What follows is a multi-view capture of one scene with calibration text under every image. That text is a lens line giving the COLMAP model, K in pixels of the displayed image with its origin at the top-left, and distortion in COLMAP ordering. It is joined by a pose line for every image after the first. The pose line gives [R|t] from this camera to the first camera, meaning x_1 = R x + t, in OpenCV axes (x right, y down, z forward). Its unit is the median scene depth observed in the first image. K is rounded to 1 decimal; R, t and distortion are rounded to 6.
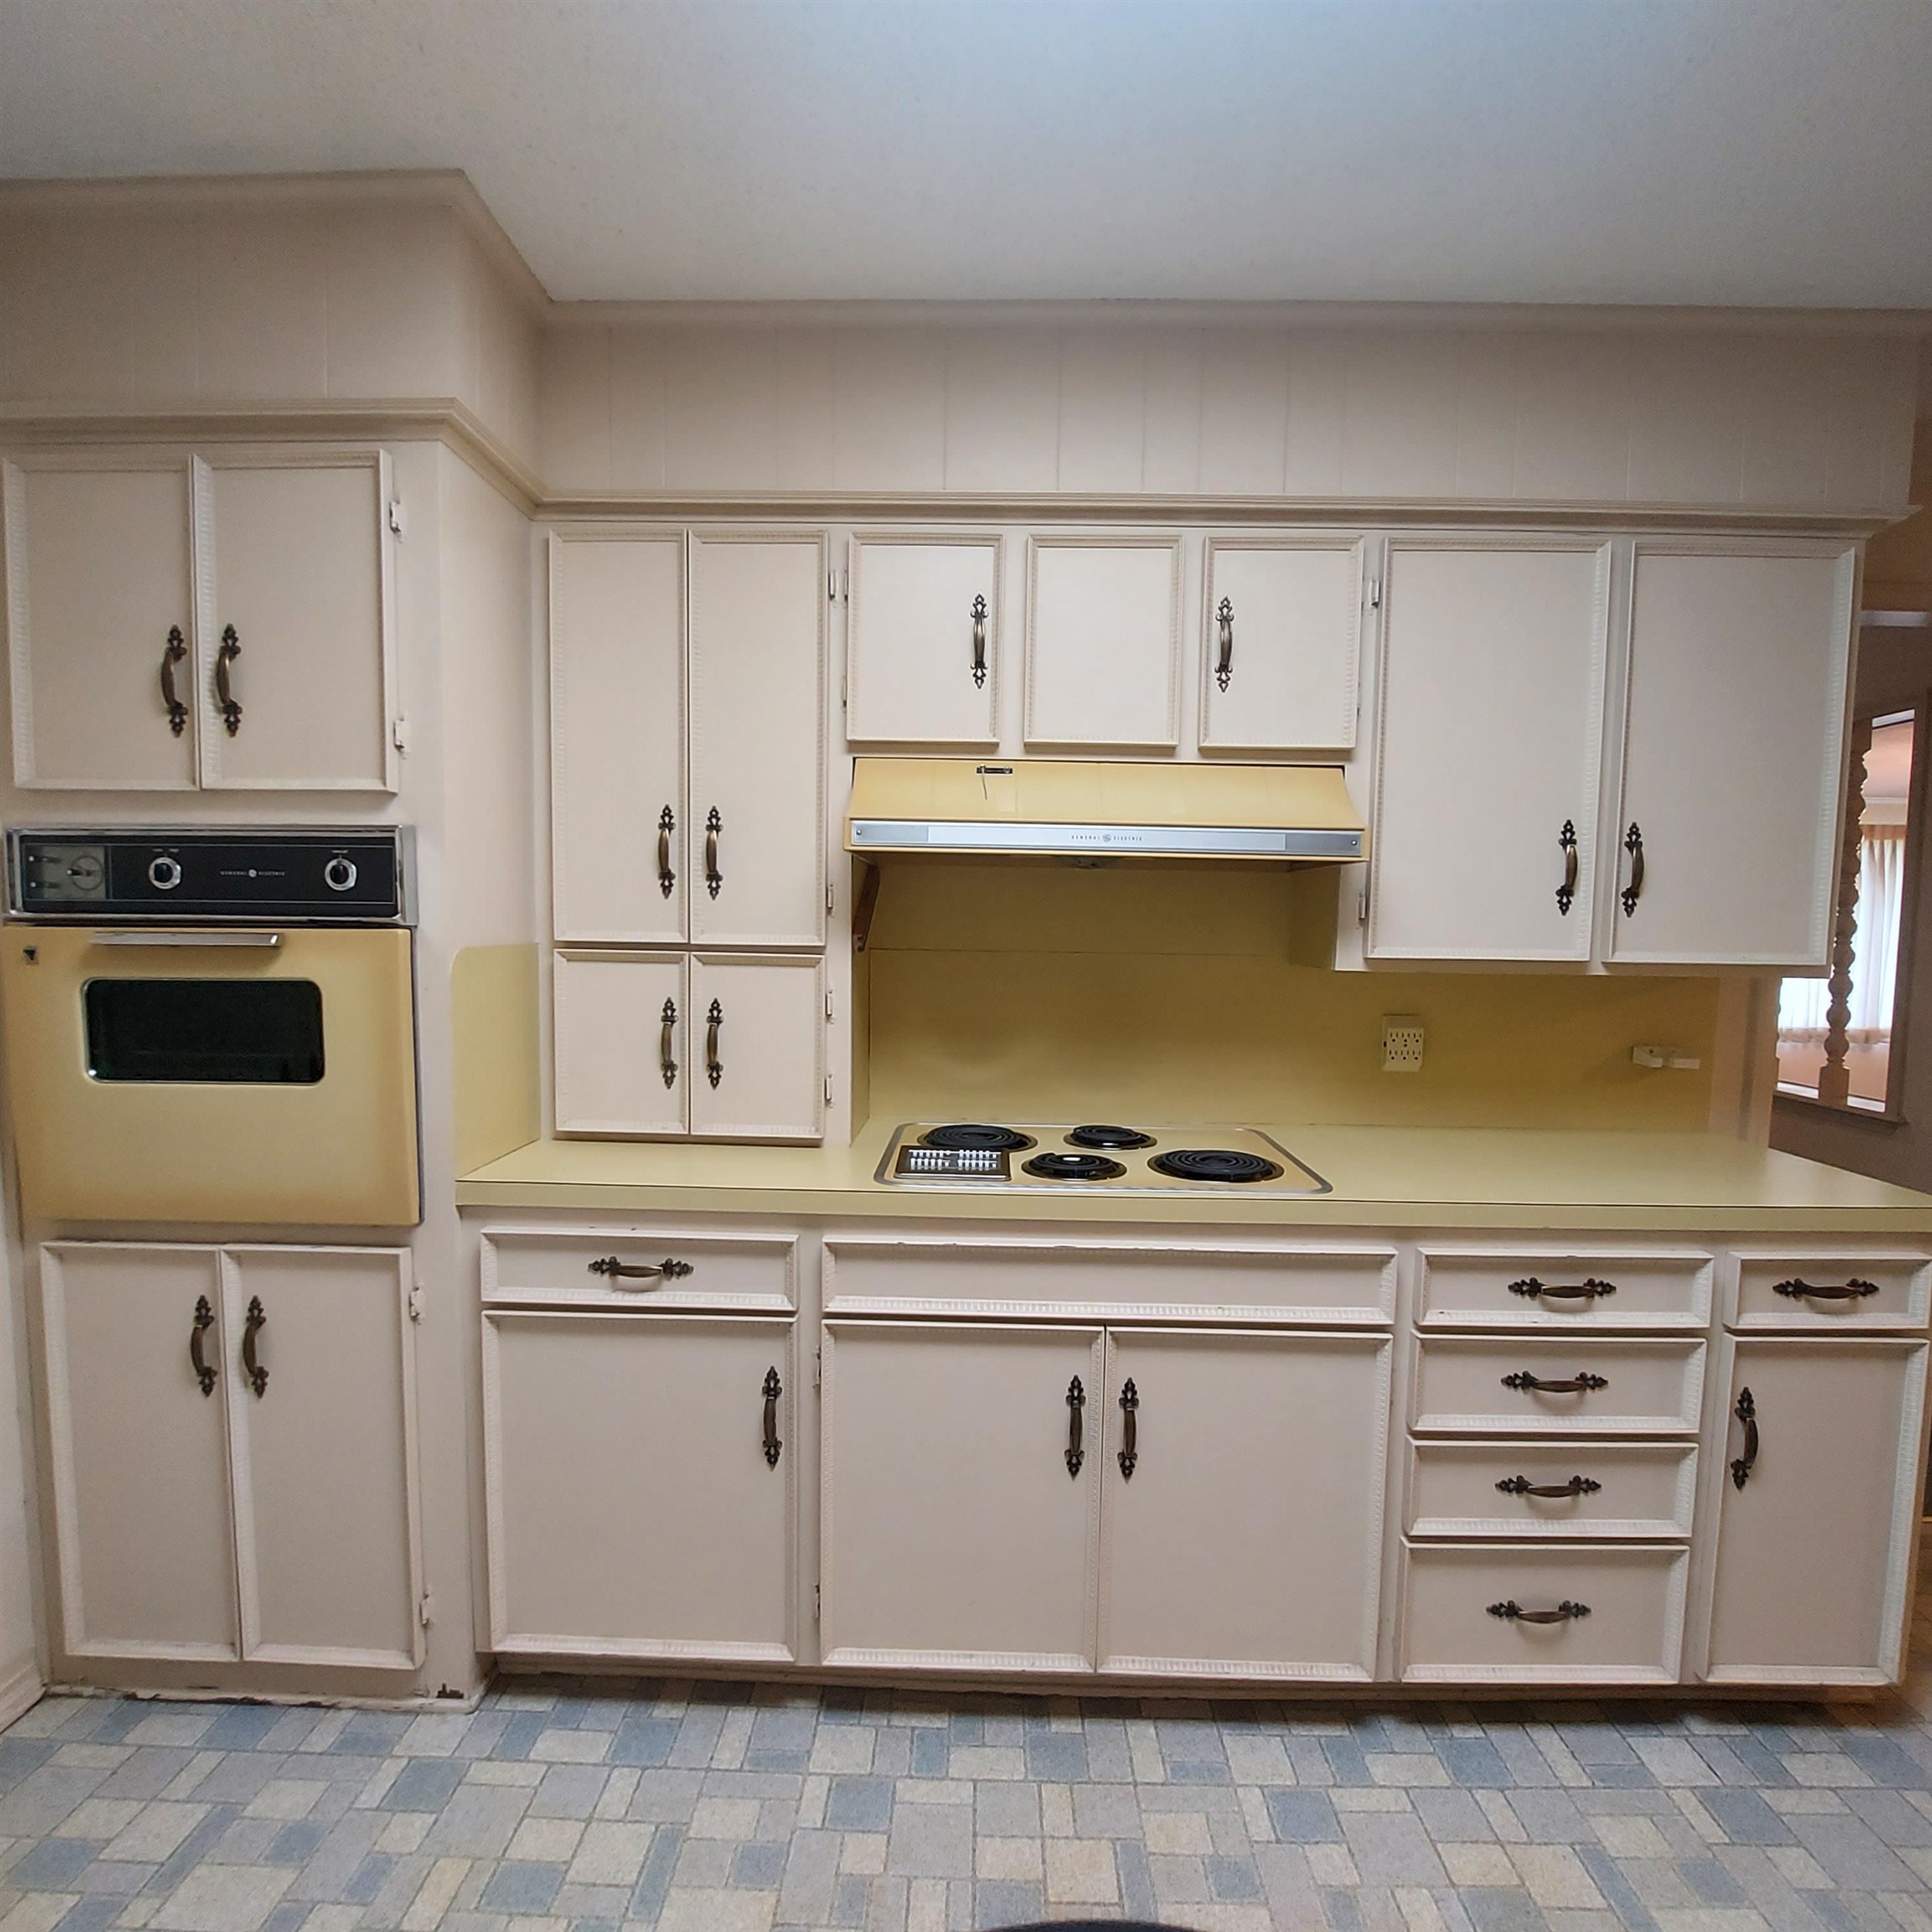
lens RADIAL K [[1006.8, 0, 964.1], [0, 1006.8, 996.6], [0, 0, 1]] dist [-0.020586, 0.000520]
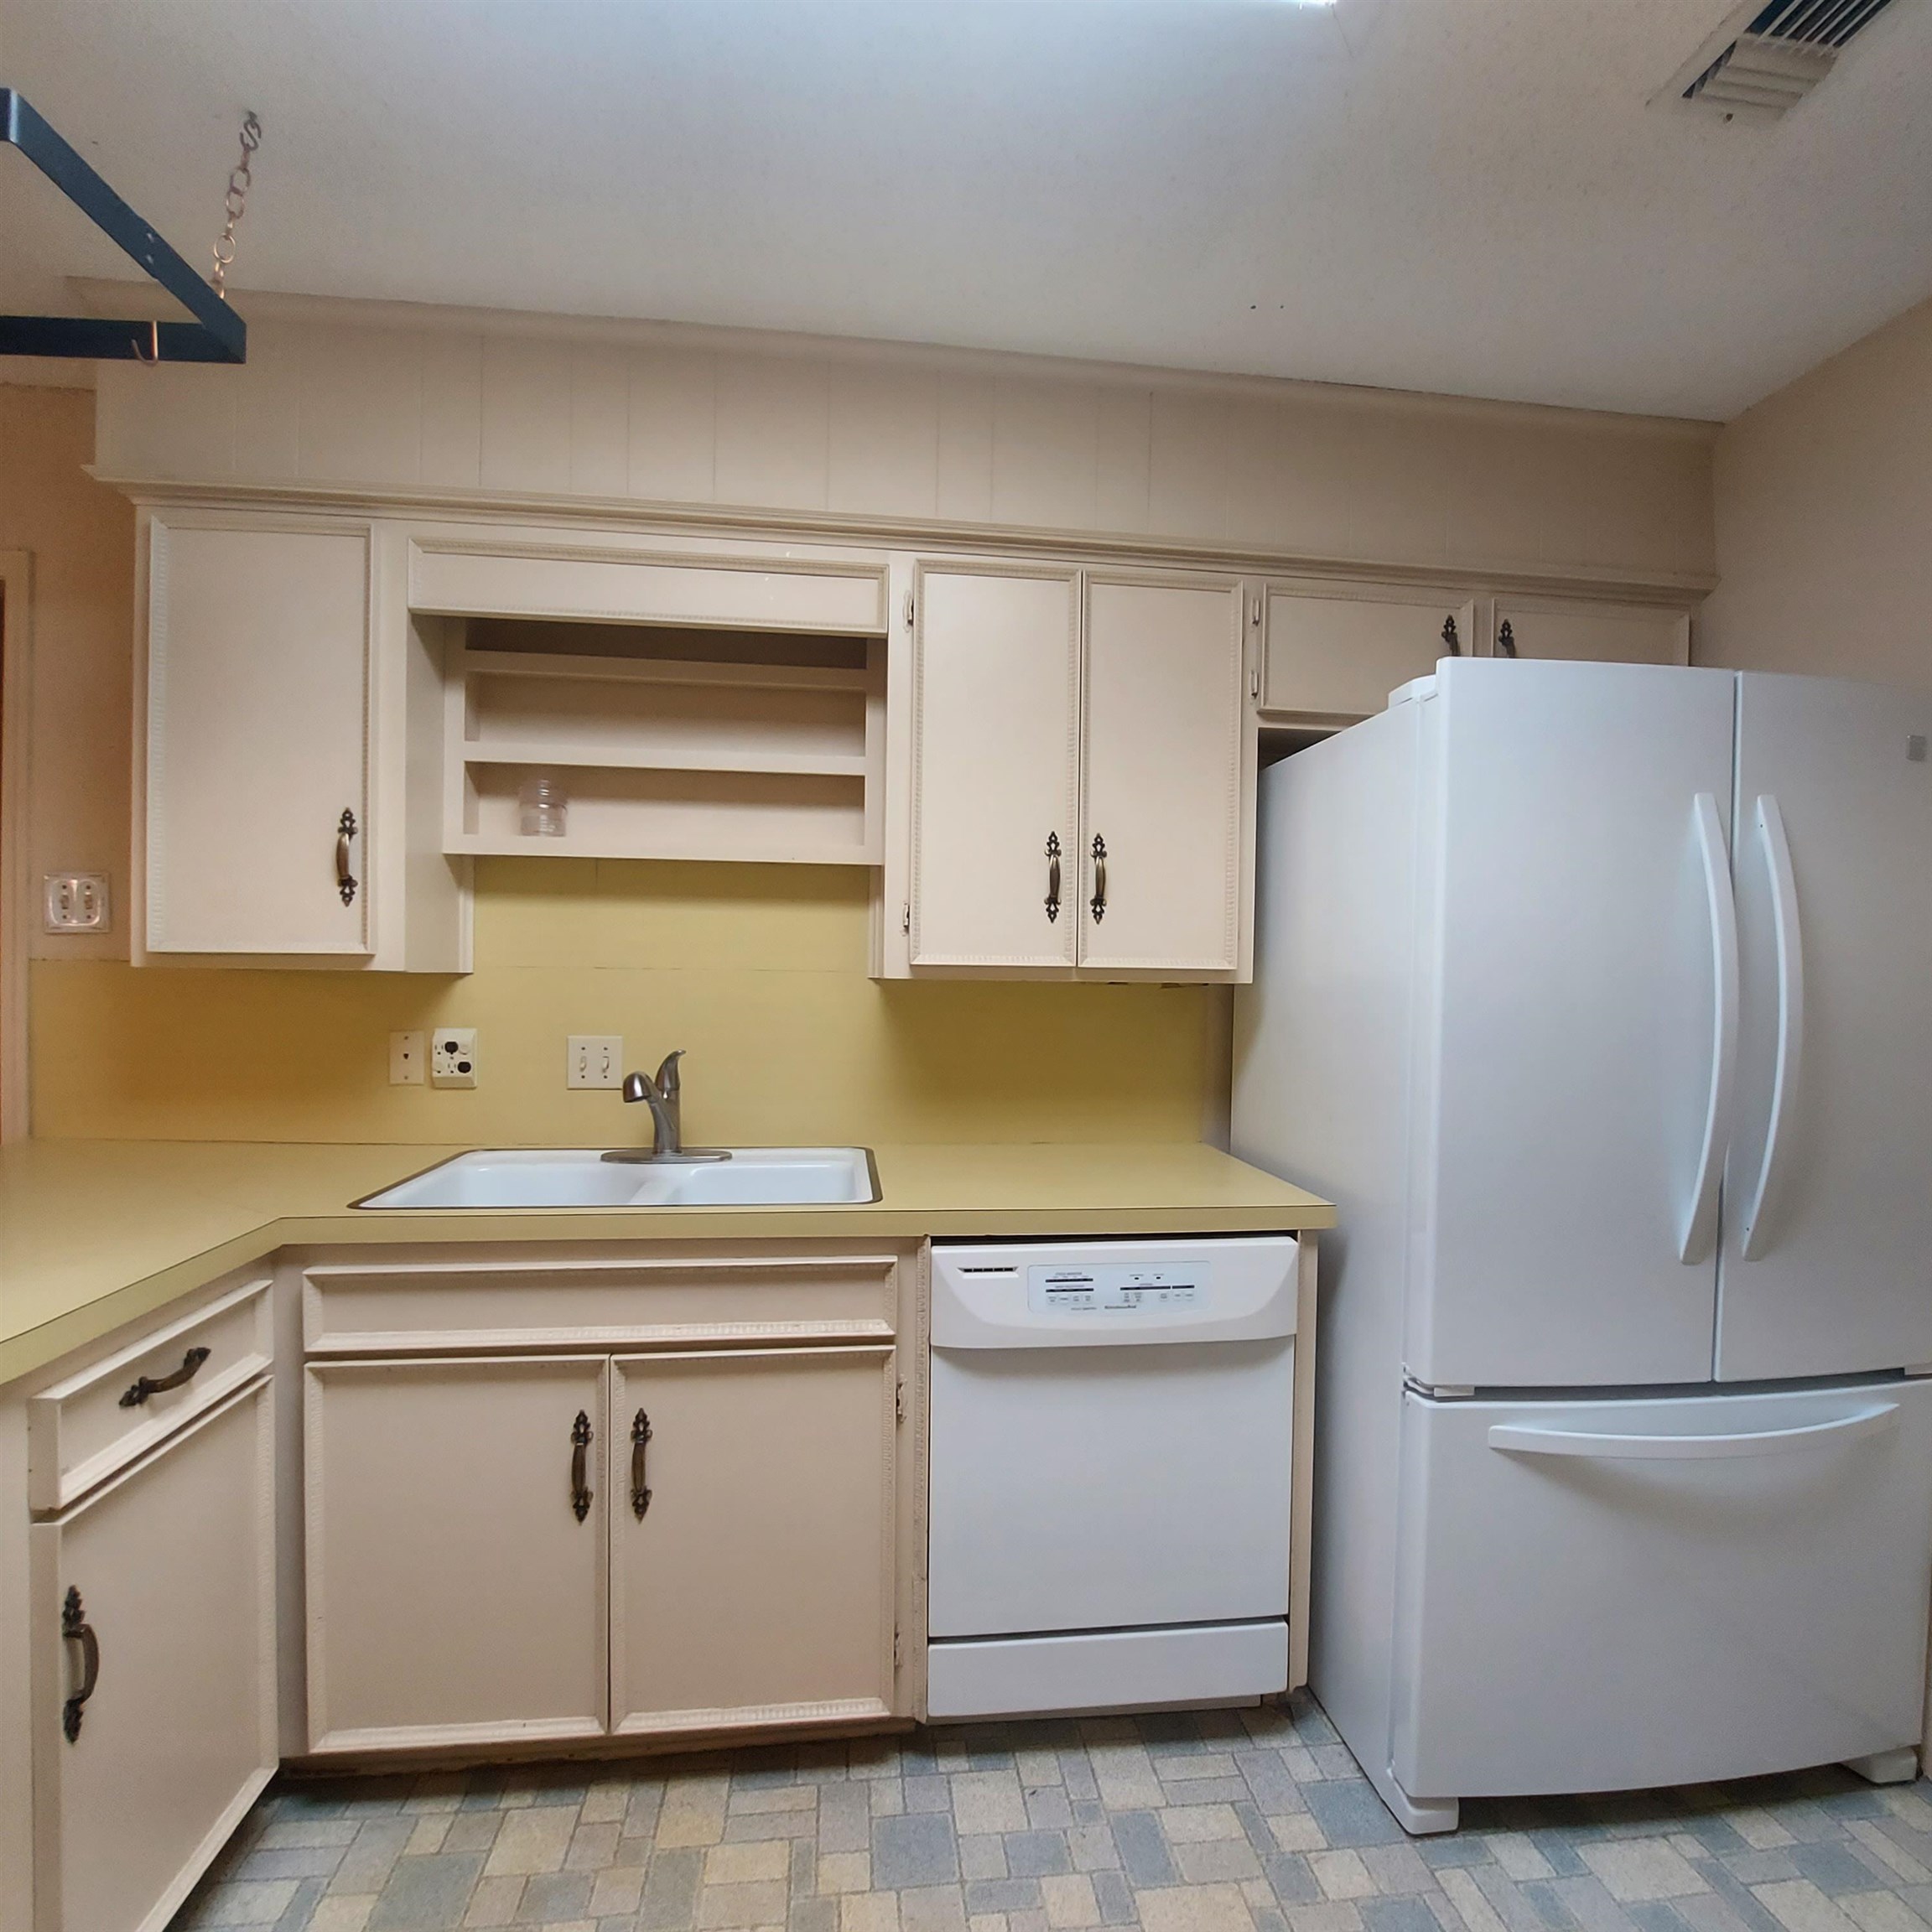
lens RADIAL K [[996.4, 0, 967.9], [0, 996.4, 941.7], [0, 0, 1]] dist [0.036015, -0.062002]
pose [[0.989549, 0.001042, 0.144191, 0.332825], [0.008817, 0.997666, -0.067715, 0.006967], [-0.143925, 0.068278, 0.987230, -0.007670]]
